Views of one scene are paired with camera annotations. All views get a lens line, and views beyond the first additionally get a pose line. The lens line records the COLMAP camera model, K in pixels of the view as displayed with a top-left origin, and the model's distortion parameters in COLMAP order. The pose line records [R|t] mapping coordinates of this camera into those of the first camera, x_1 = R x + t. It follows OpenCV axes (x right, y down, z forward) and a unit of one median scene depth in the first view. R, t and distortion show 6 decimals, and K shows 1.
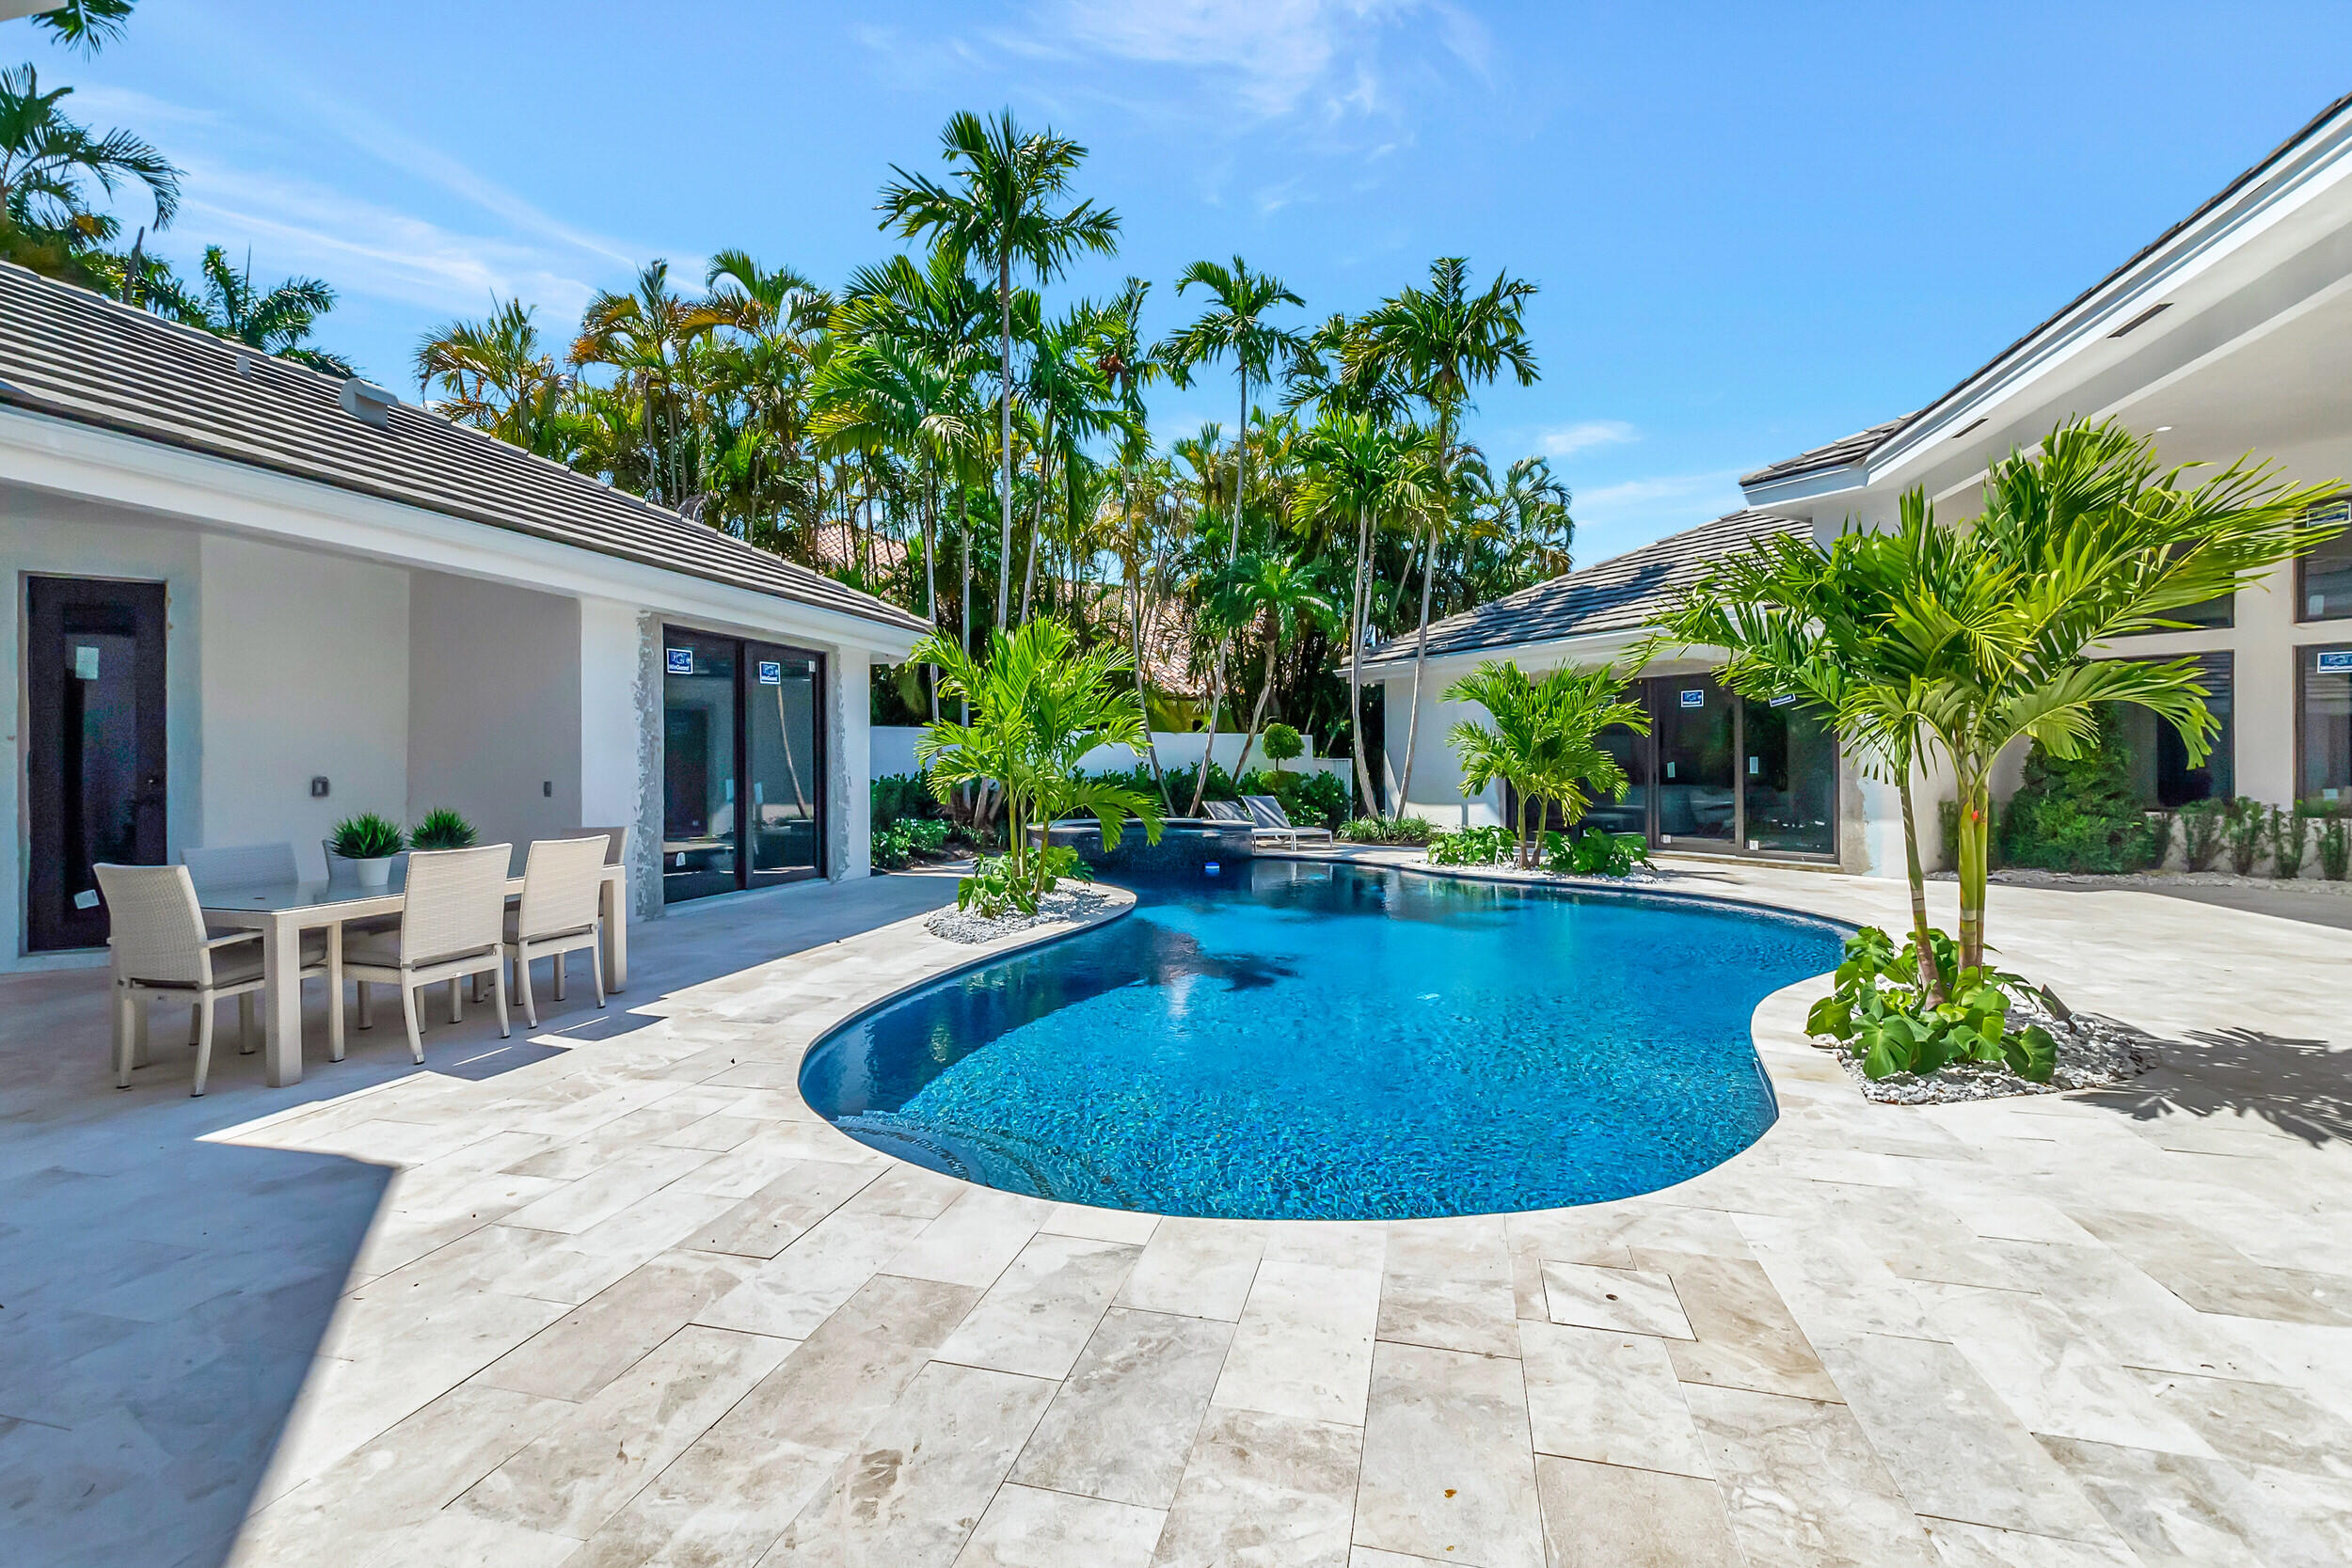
lens RADIAL K [[1049.2, 0, 1209.1], [0, 1049.2, 770.7], [0, 0, 1]] dist [0.003714, -0.001384]
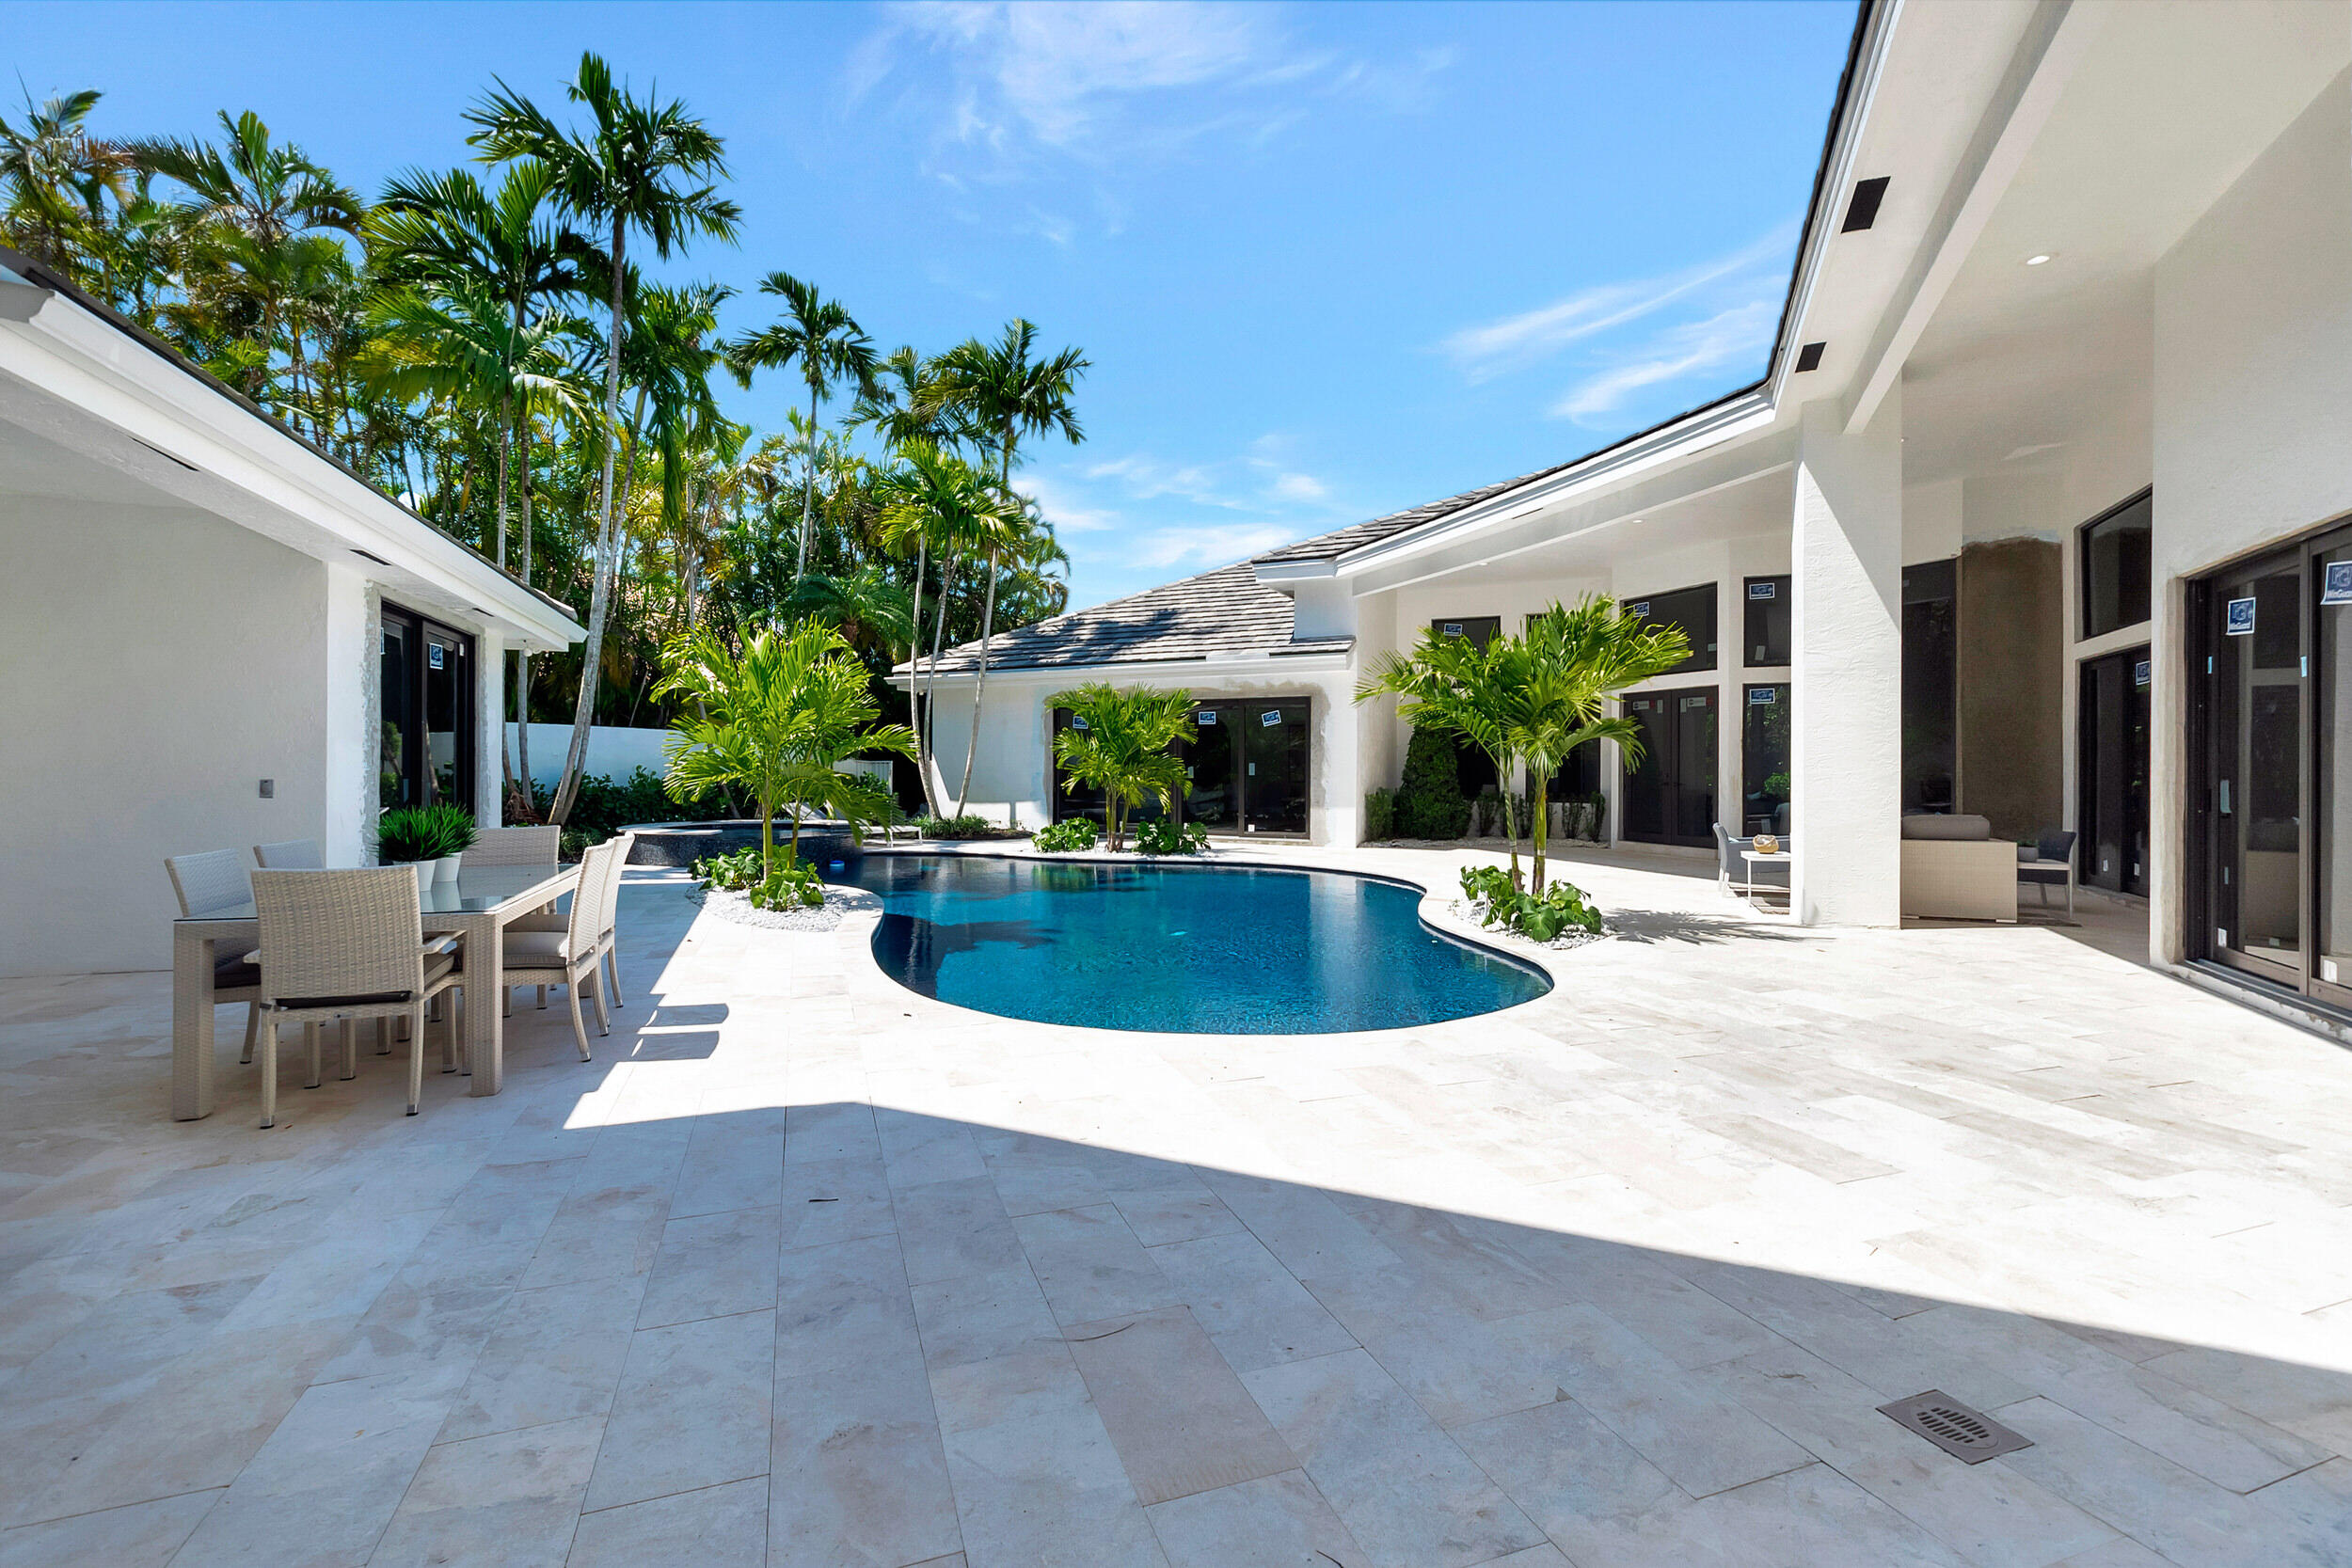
lens RADIAL K [[1049.2, 0, 1176.0], [0, 1049.2, 771.6], [0, 0, 1]] dist [0.003714, -0.001384]
pose [[0.821062, 0.004642, 0.570820, -0.362814], [-0.003201, 0.999989, -0.003527, 0.003385], [-0.570829, 0.001069, 0.821068, -0.054729]]
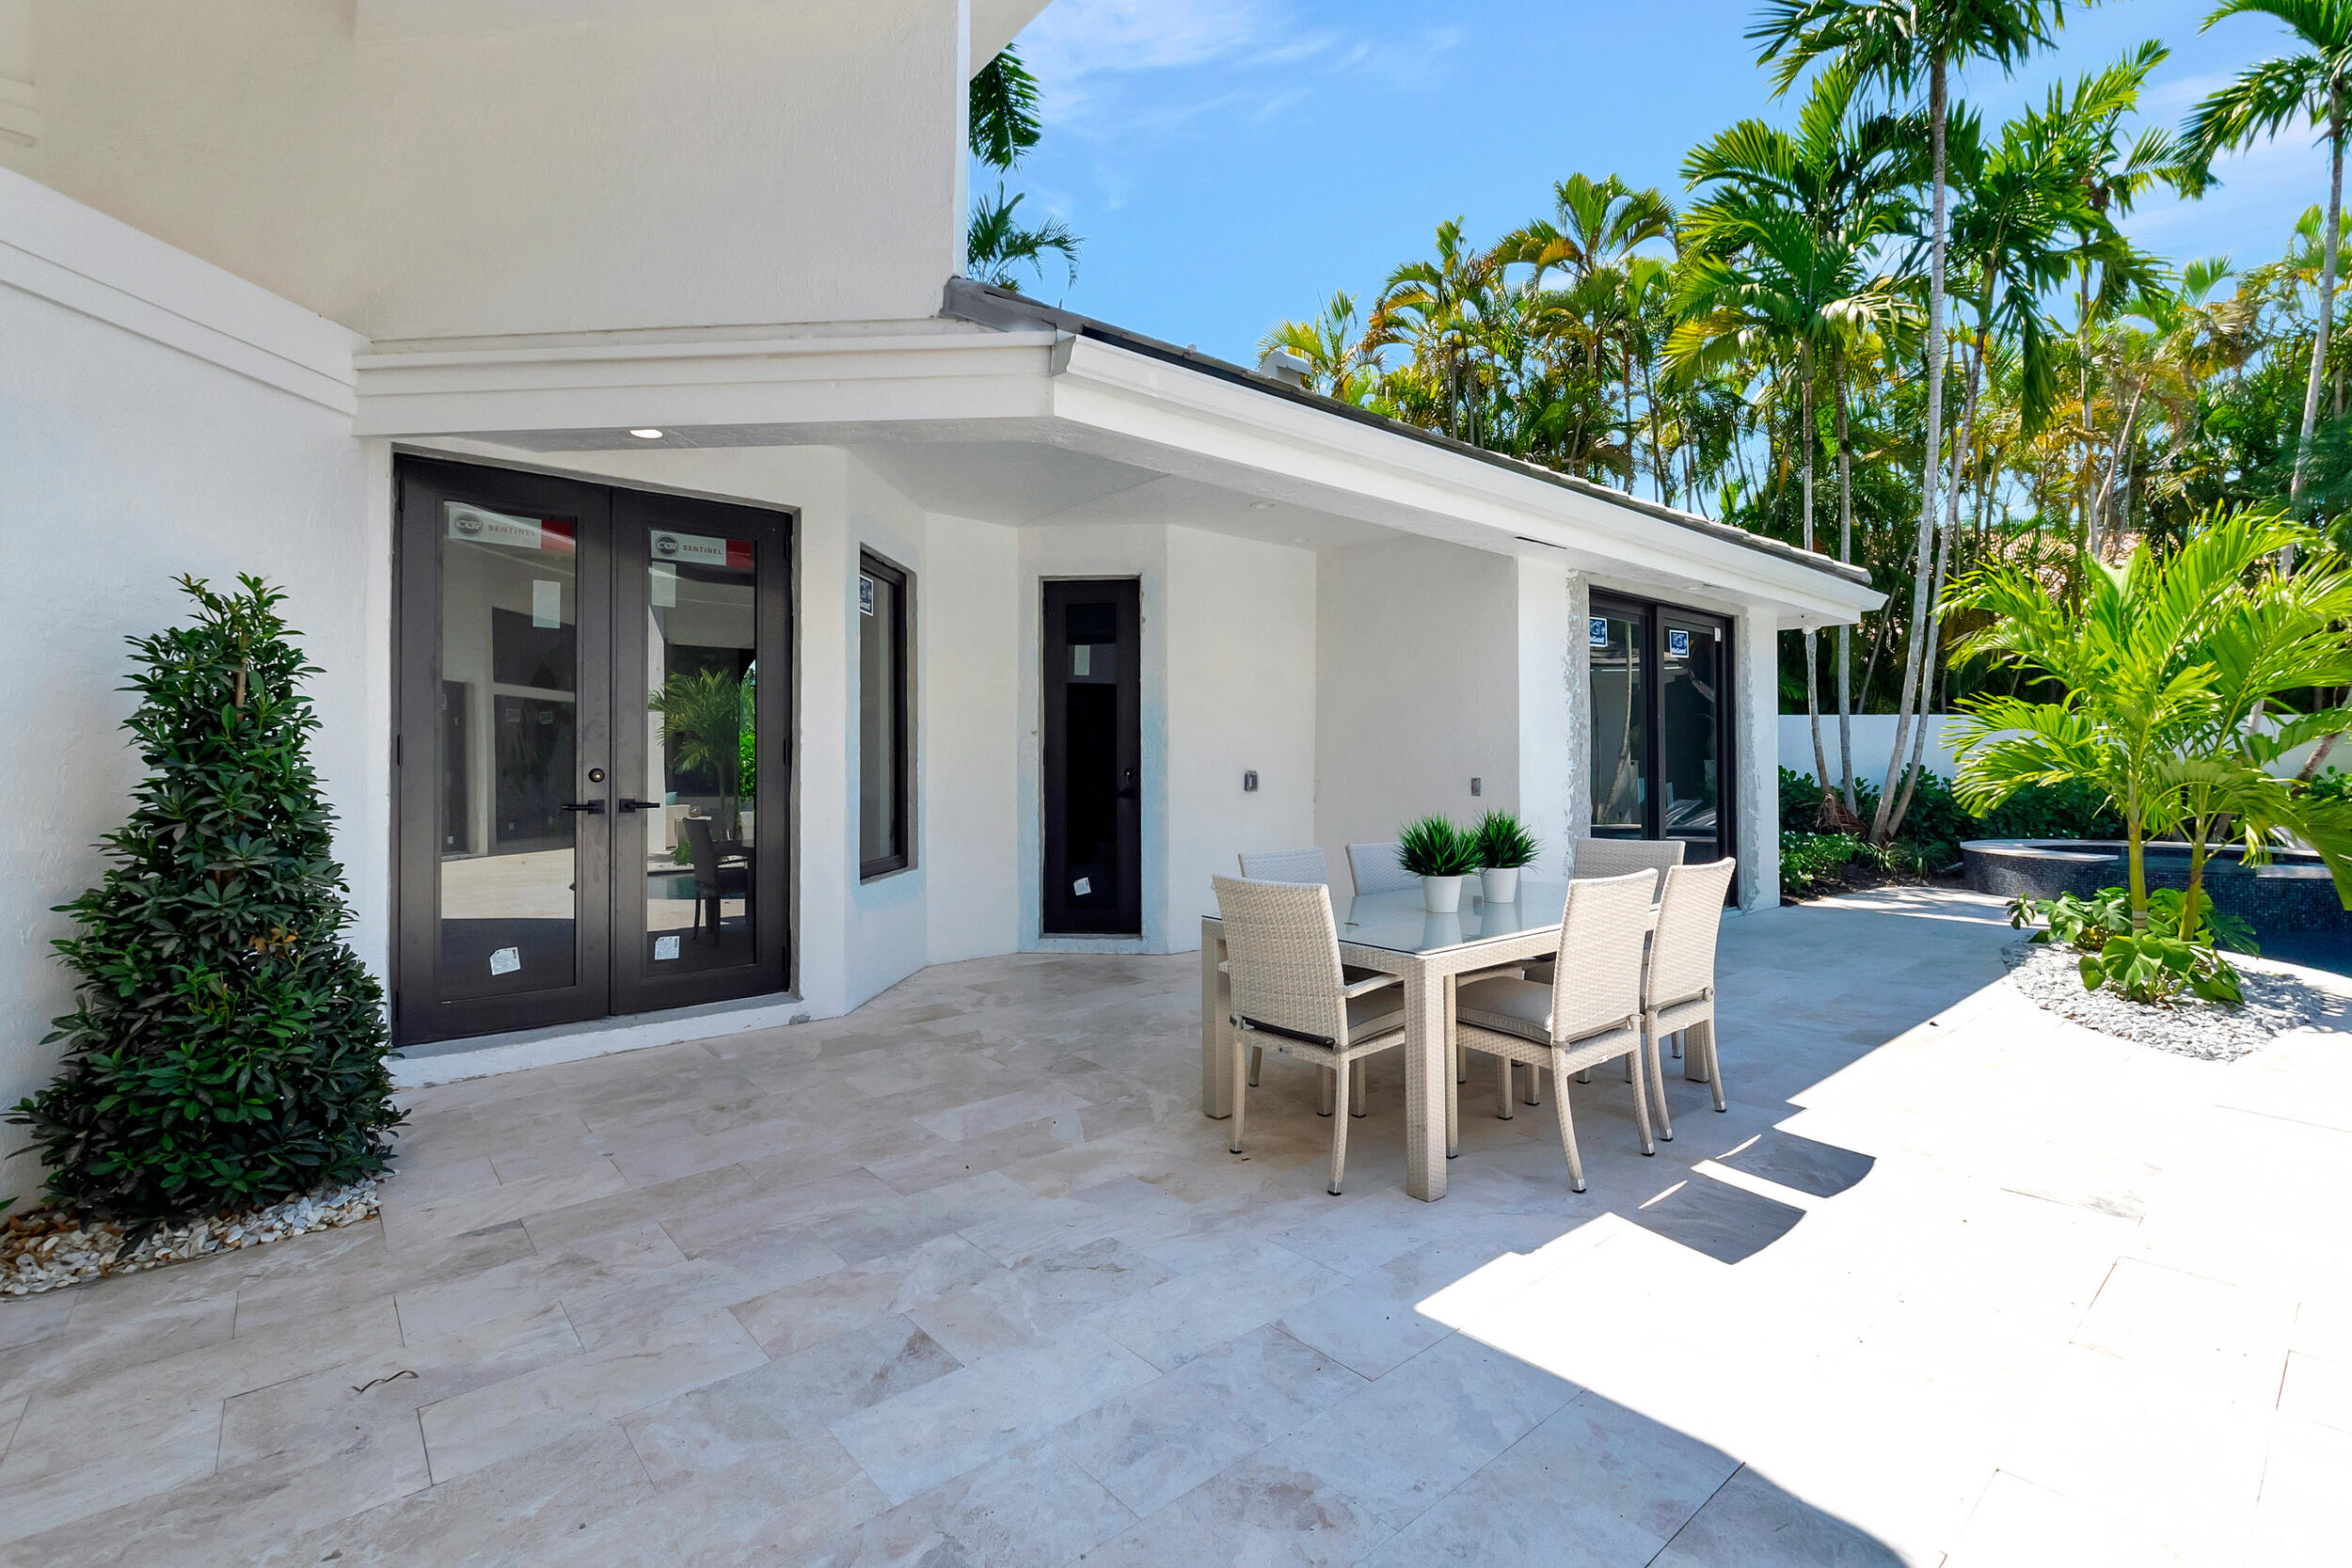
lens RADIAL K [[1049.2, 0, 1186.3], [0, 1049.2, 761.2], [0, 0, 1]] dist [0.003714, -0.001384]
pose [[0.822456, 0.000014, -0.568829, -0.241057], [-0.005054, 0.999961, -0.007283, 0.002888], [0.568806, 0.008865, 0.822424, 0.124445]]
